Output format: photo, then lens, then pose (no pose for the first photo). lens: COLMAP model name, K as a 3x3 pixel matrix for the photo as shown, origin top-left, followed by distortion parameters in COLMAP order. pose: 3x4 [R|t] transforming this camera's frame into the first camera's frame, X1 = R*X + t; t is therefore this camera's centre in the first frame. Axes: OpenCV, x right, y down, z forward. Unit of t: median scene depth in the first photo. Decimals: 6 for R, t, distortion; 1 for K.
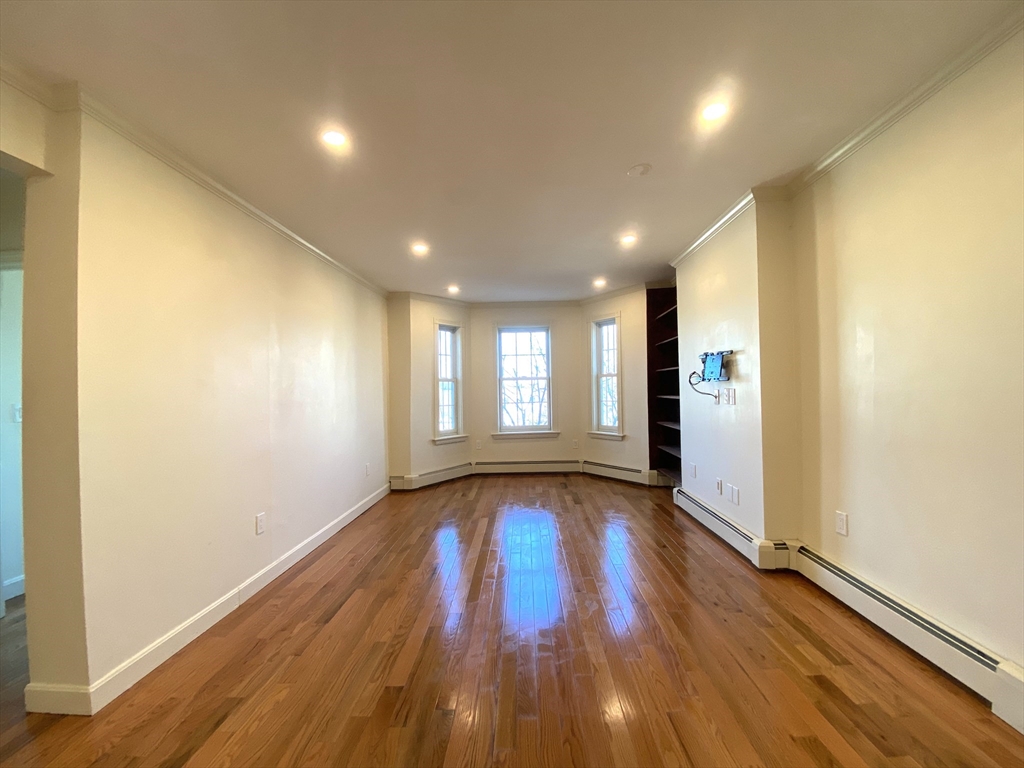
lens RADIAL K [[412.9, 0, 512.0], [0, 412.9, 384.0], [0, 0, 1]] dist [0.031694, -0.024756]
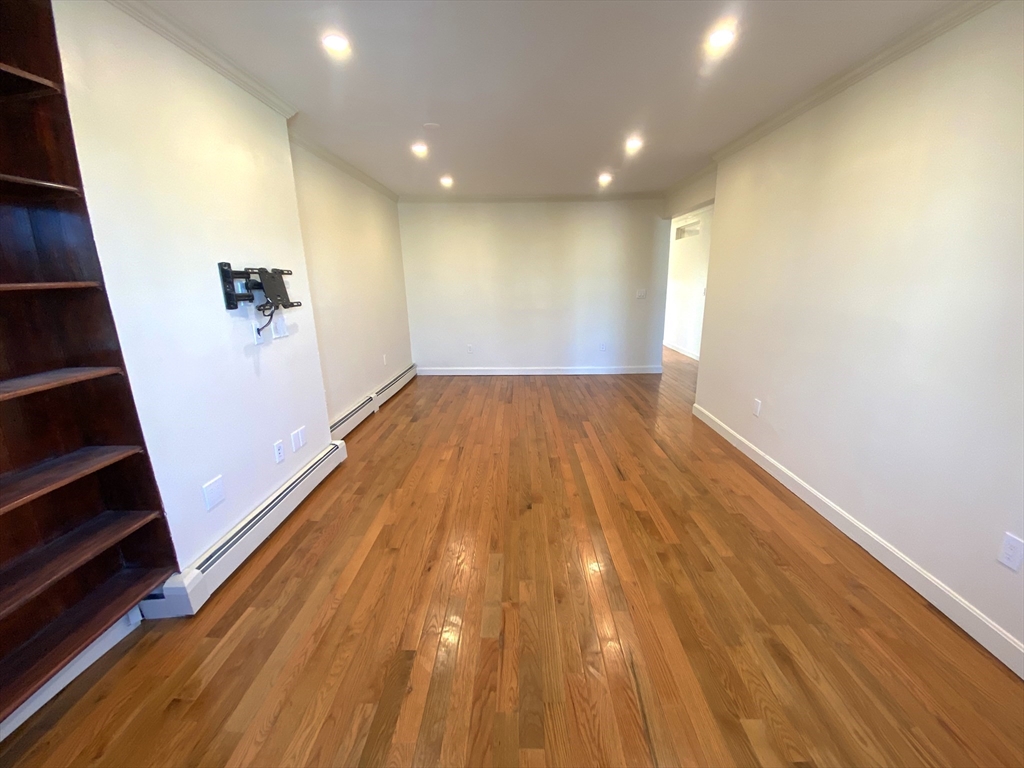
lens RADIAL K [[414.4, 0, 514.9], [0, 414.4, 383.8], [0, 0, 1]] dist [0.029808, -0.024137]
pose [[-0.998870, 0.045795, -0.012721, 0.096323], [0.041626, 0.972086, 0.230901, -0.035761], [0.022940, 0.230110, -0.972894, 2.131612]]
